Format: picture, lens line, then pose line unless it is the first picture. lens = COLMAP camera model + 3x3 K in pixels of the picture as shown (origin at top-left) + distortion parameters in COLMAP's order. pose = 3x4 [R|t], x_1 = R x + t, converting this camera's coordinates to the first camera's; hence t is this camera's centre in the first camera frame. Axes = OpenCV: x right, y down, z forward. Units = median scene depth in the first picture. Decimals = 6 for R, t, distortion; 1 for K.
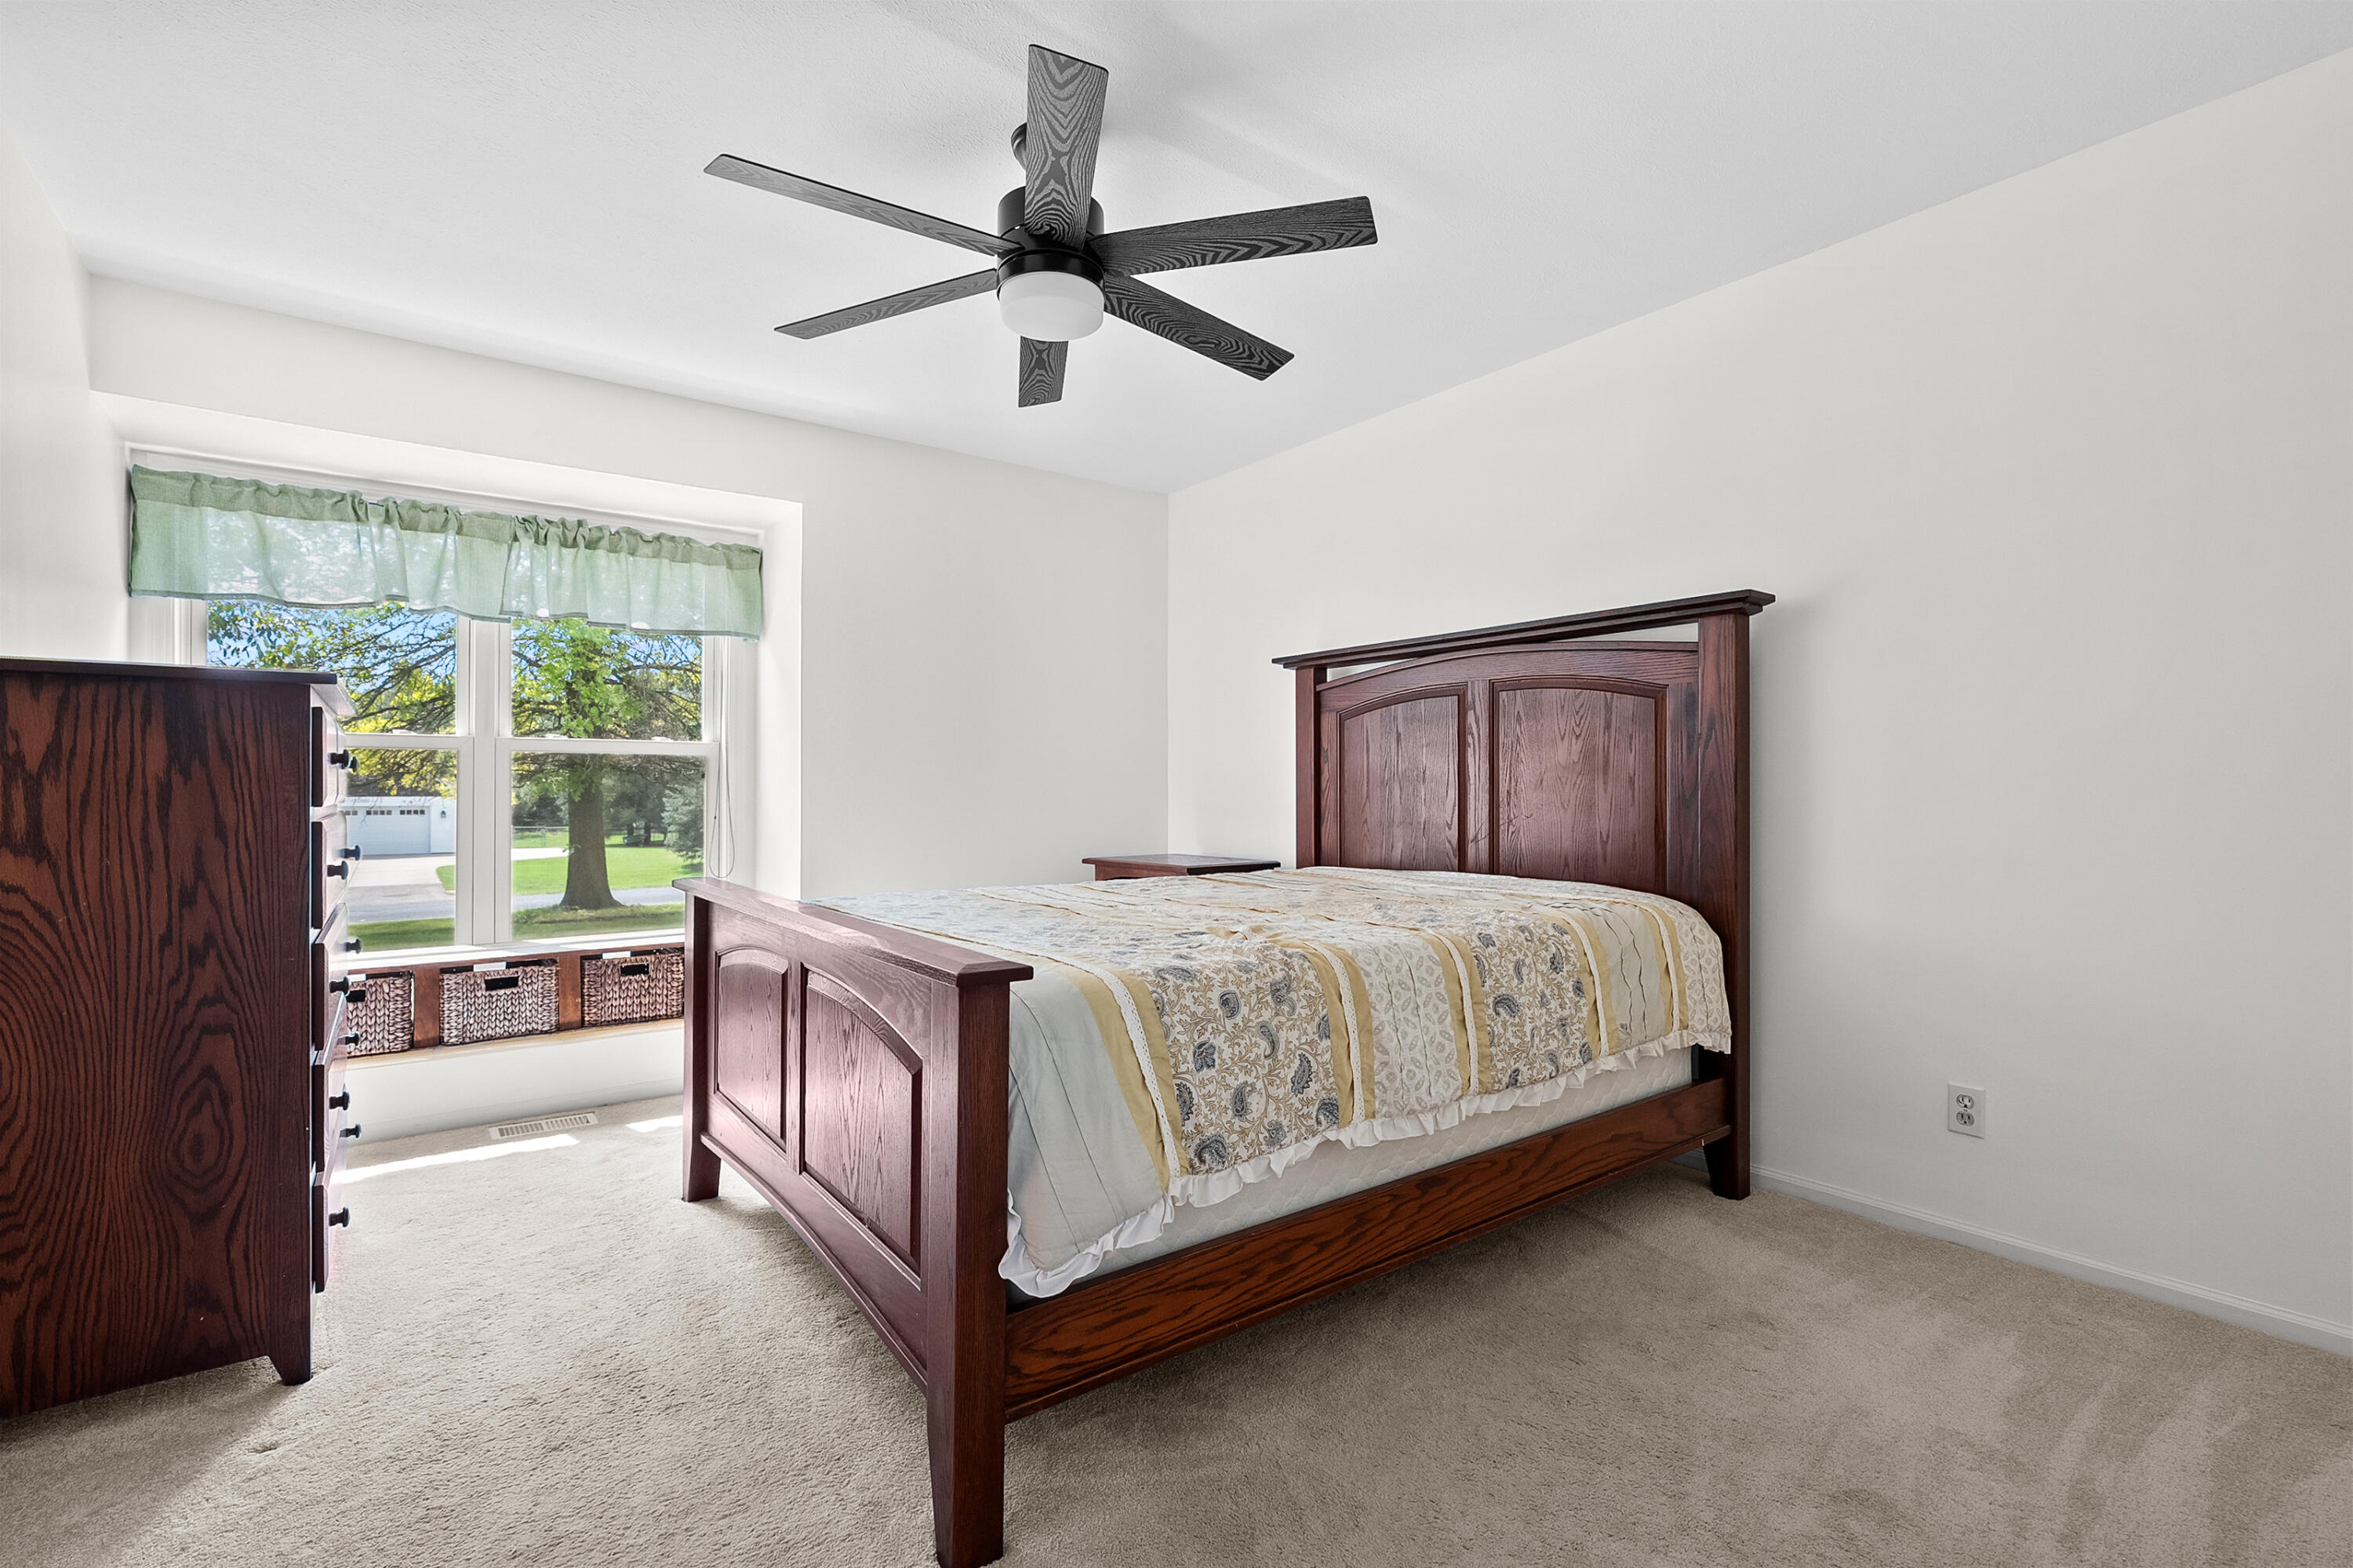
lens RADIAL K [[1066.1, 0, 1180.5], [0, 1066.1, 789.9], [0, 0, 1]] dist [-0.000199, 0.000321]
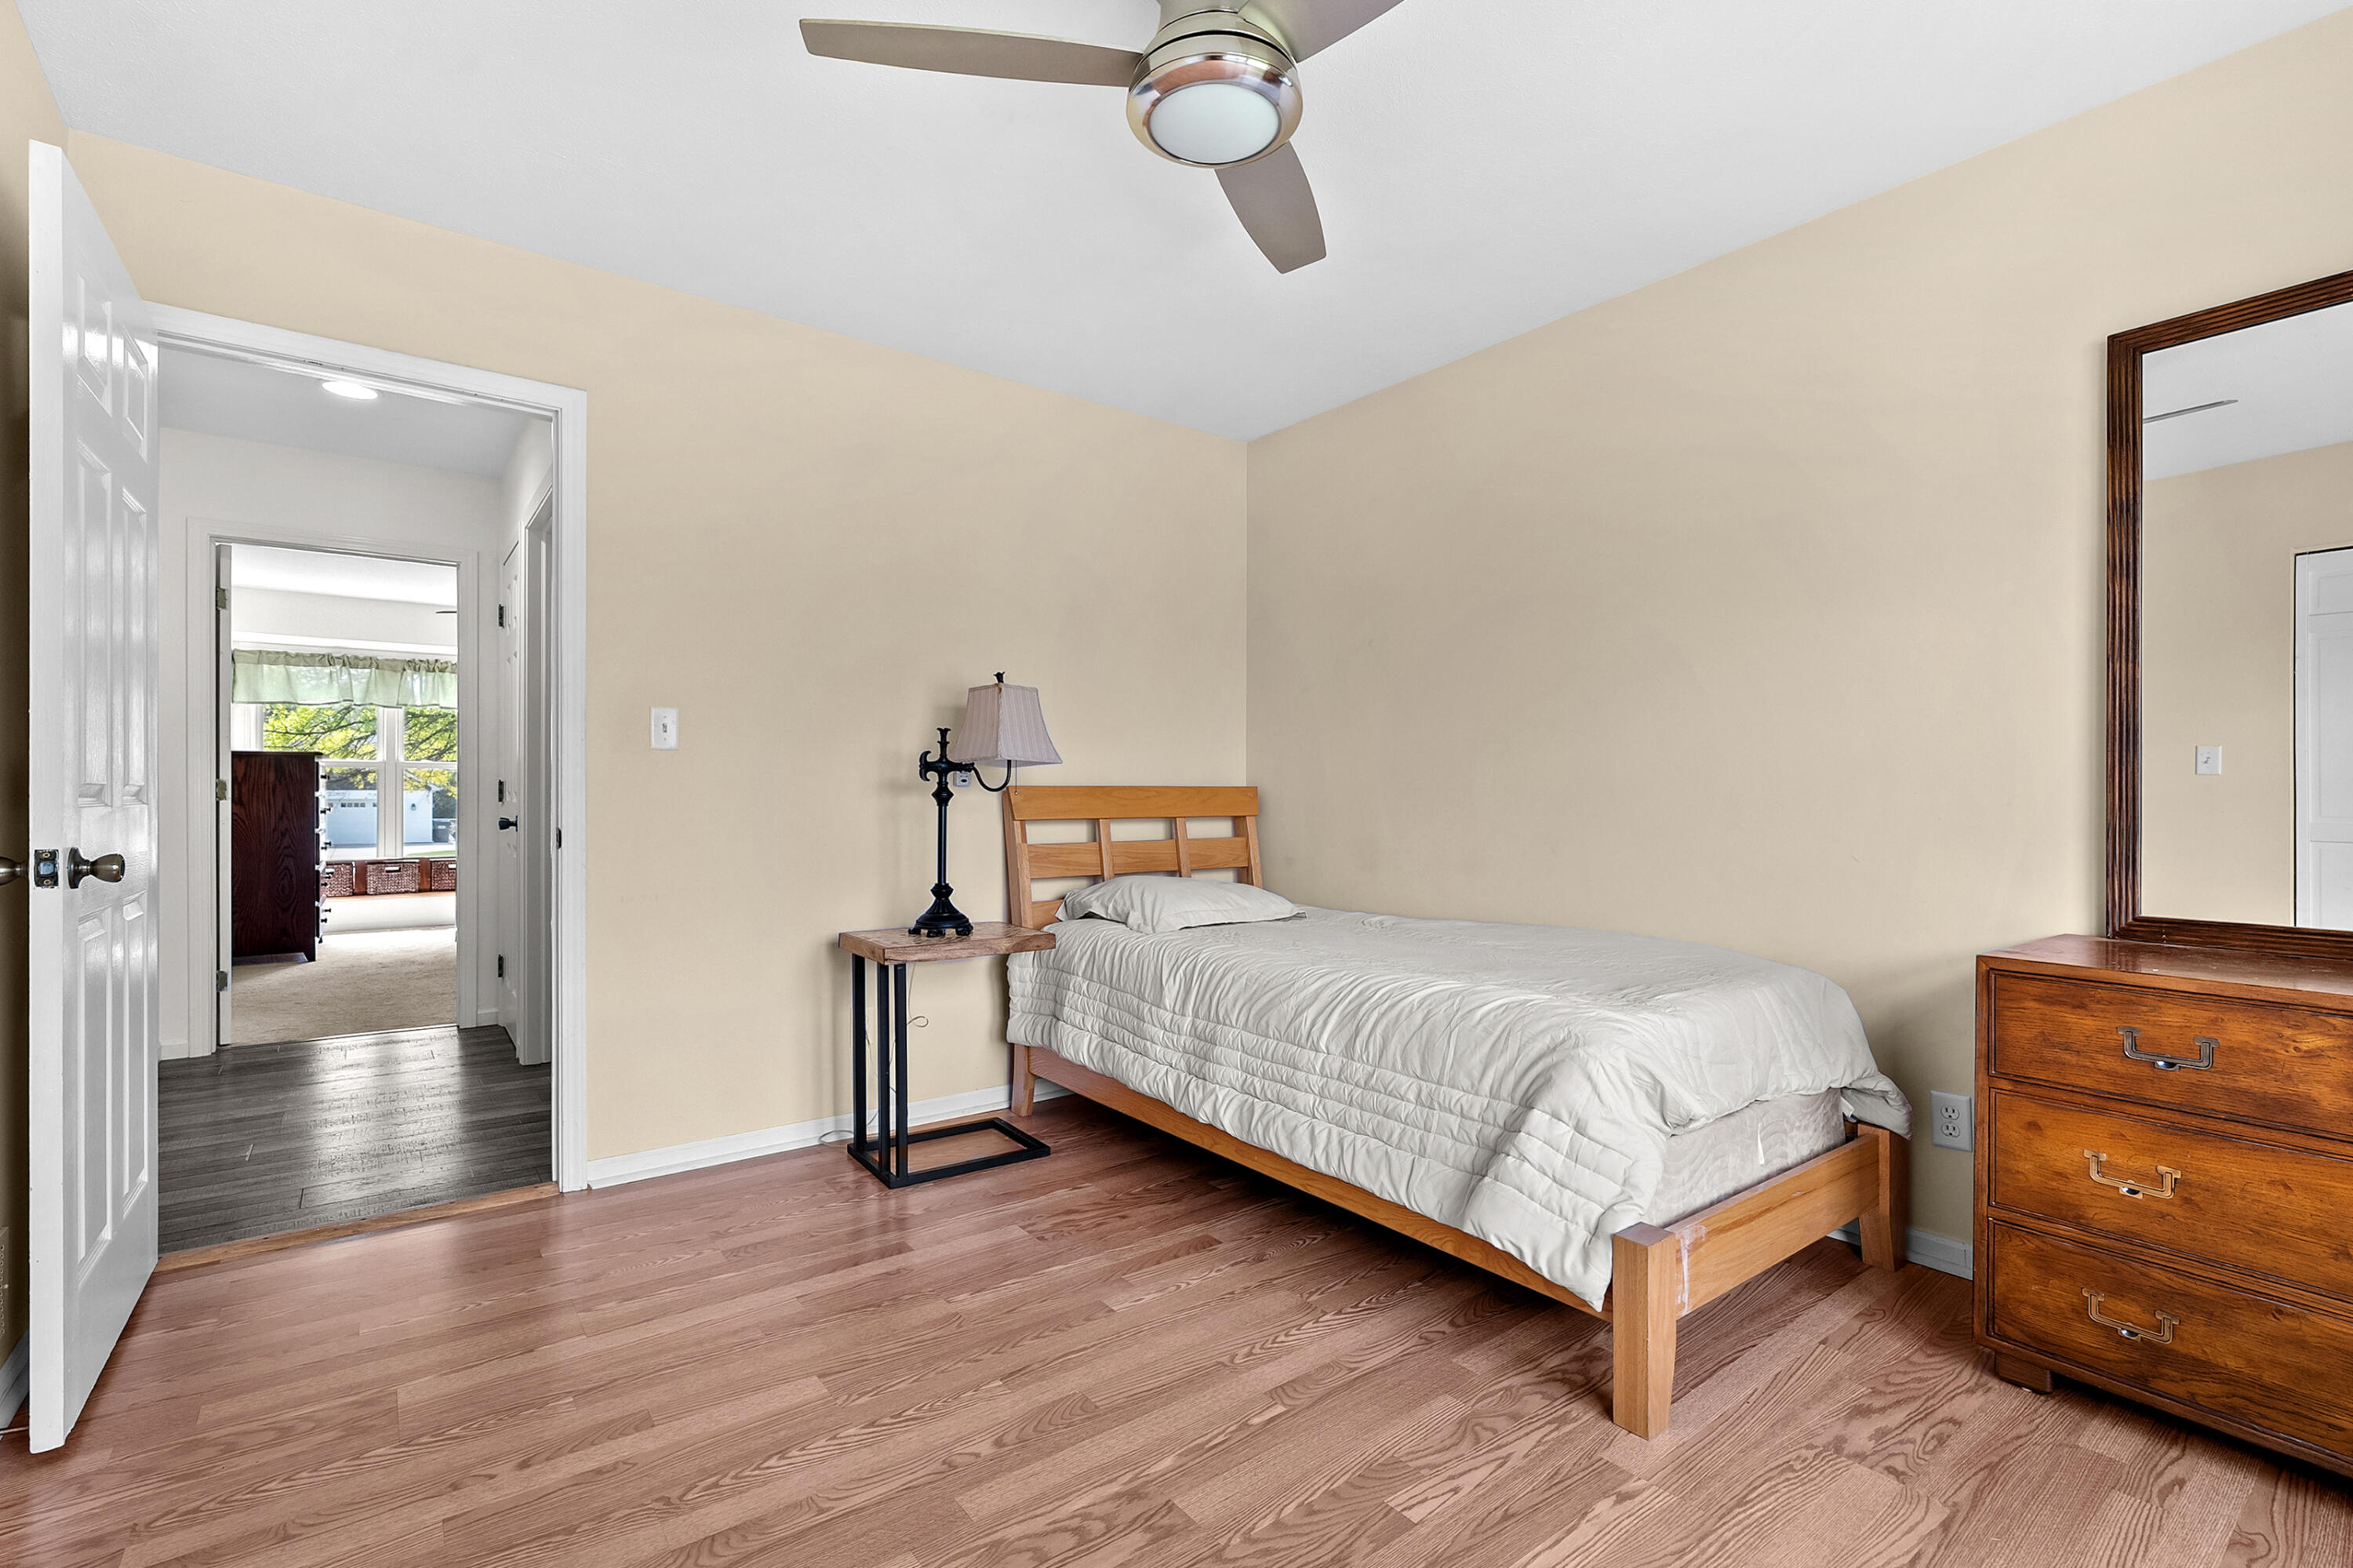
lens RADIAL K [[1066.1, 0, 1176.3], [0, 1066.1, 793.8], [0, 0, 1]] dist [-0.000199, 0.000321]
pose [[0.999925, 0.003433, 0.011784, 1.017623], [-0.003505, 0.999975, 0.006157, -0.004348], [-0.011763, -0.006198, 0.999912, -1.310543]]
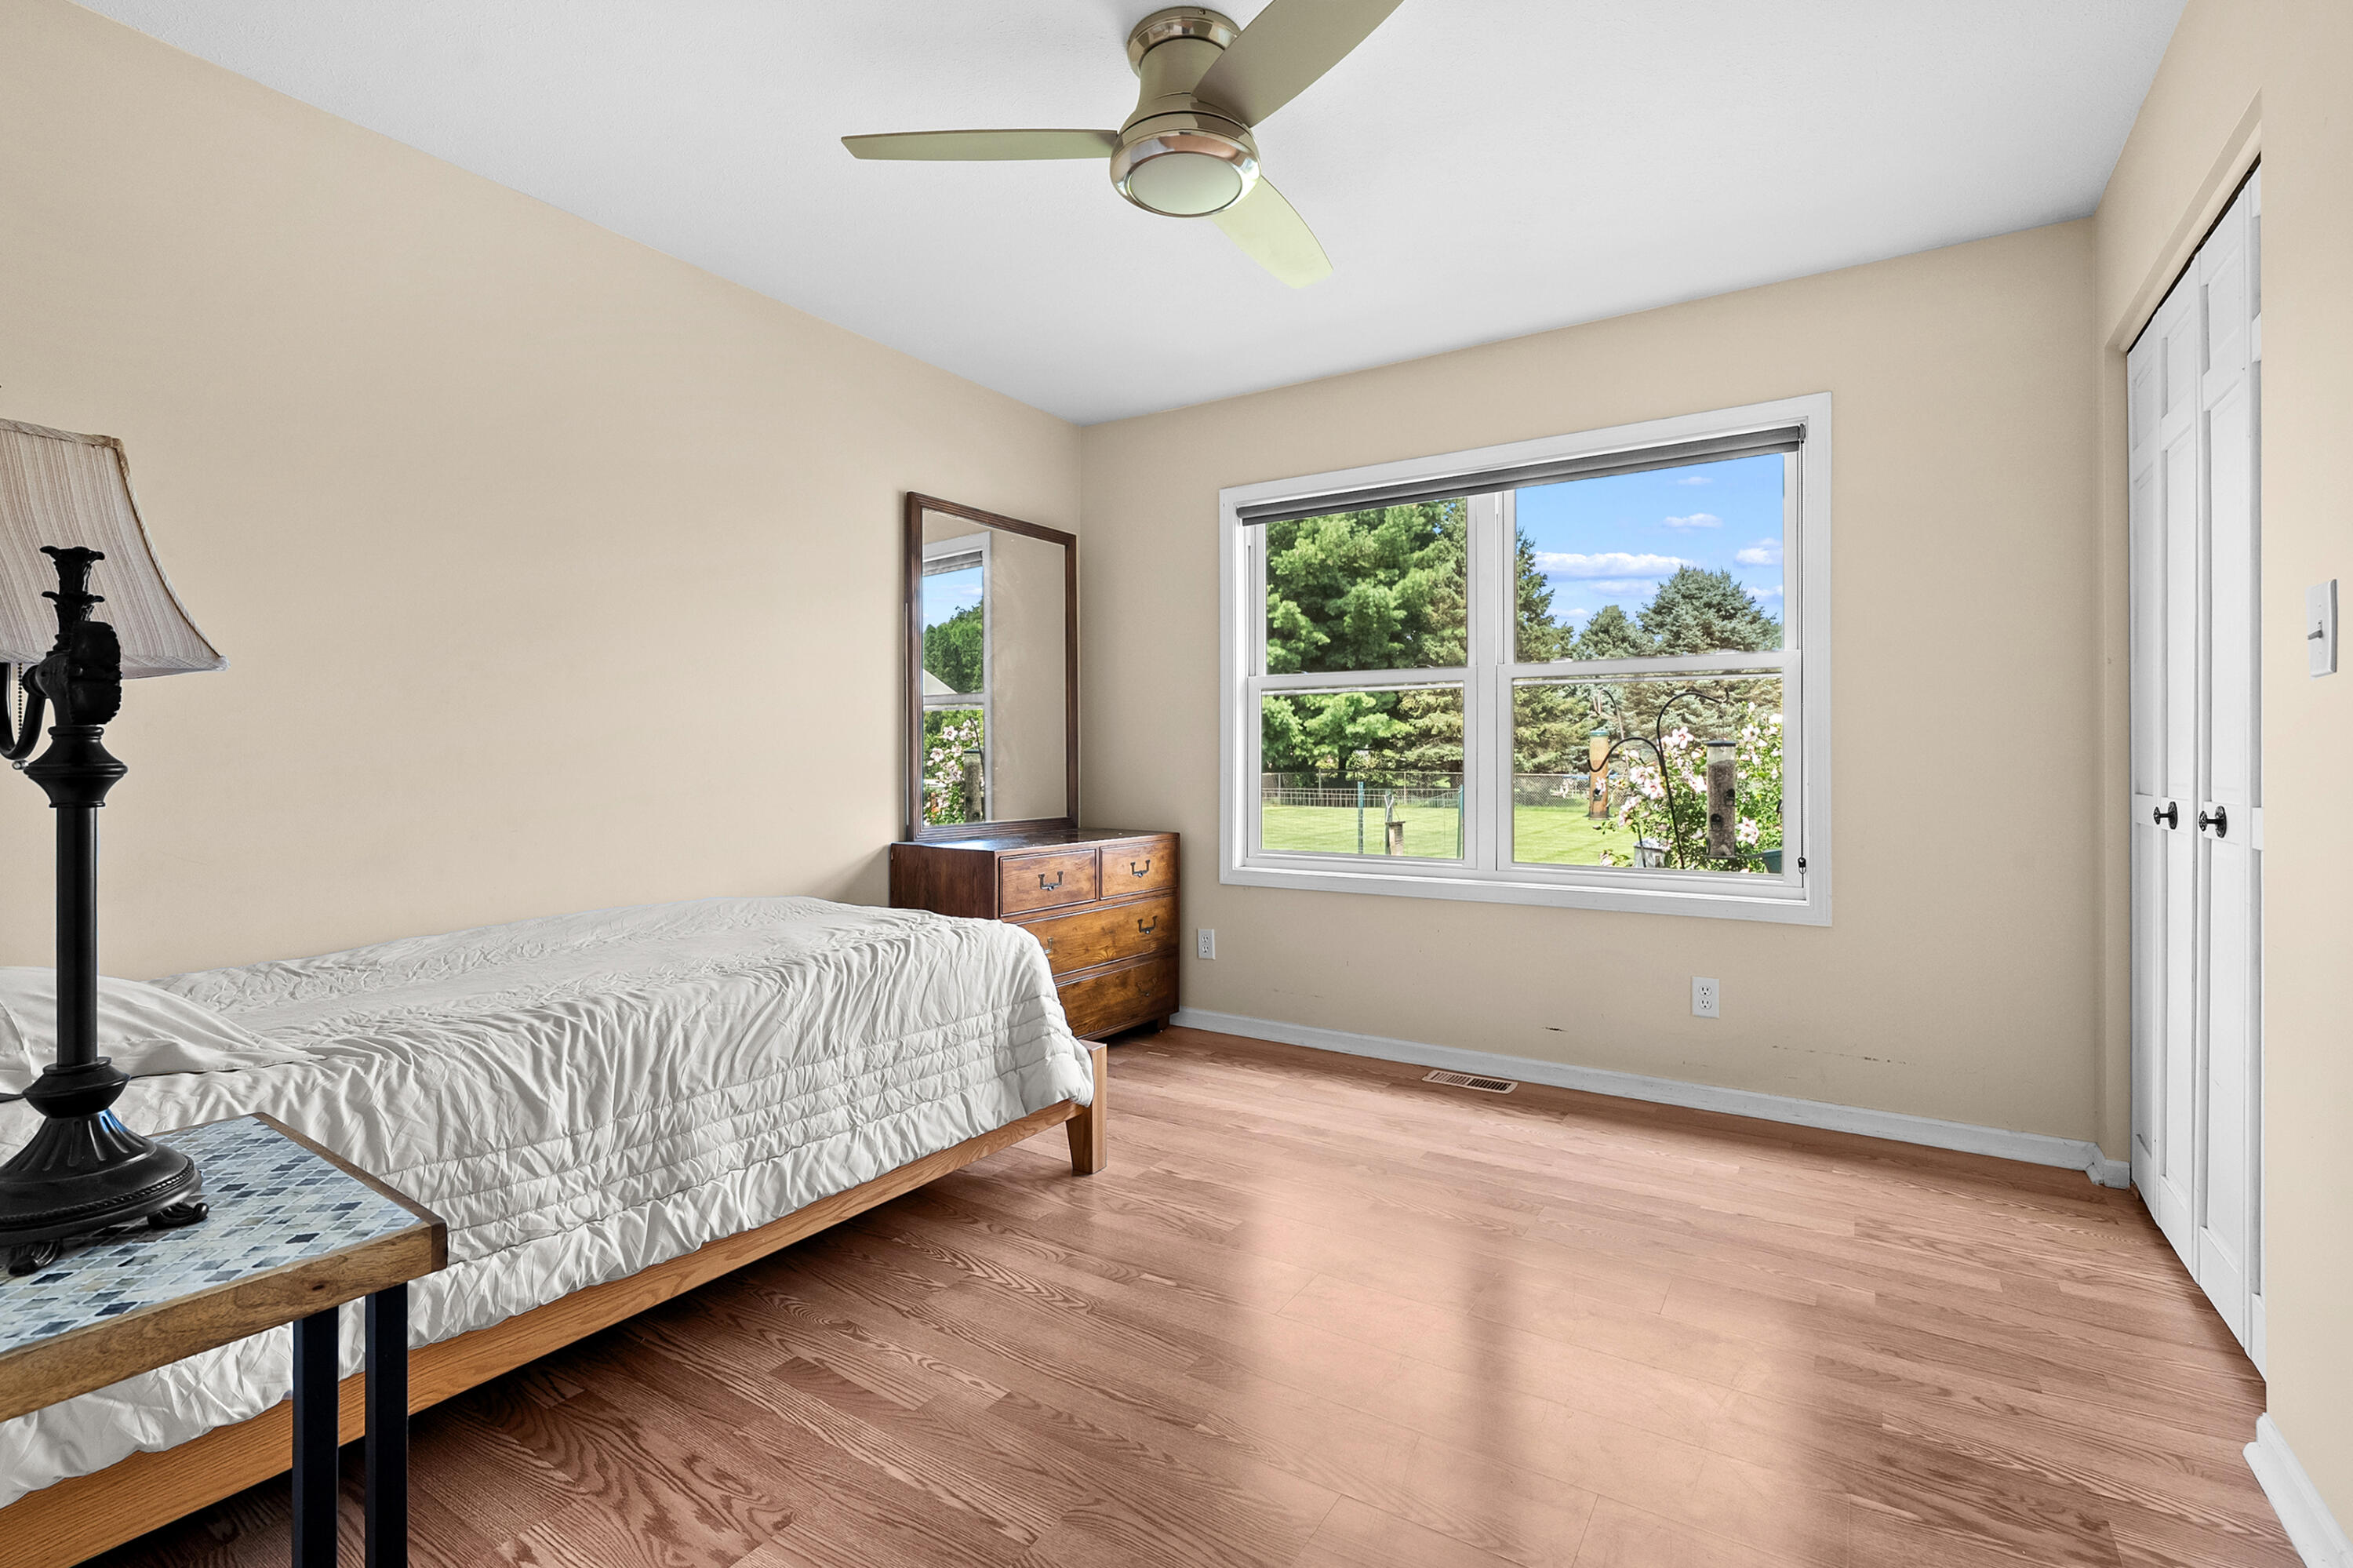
lens RADIAL K [[1066.1, 0, 1179.8], [0, 1066.1, 760.1], [0, 0, 1]] dist [-0.000199, 0.000321]
pose [[-0.353764, 0.004549, 0.935323, -1.532448], [0.002432, 0.999989, -0.003944, 0.026813], [-0.935331, 0.000880, -0.353772, 2.142573]]
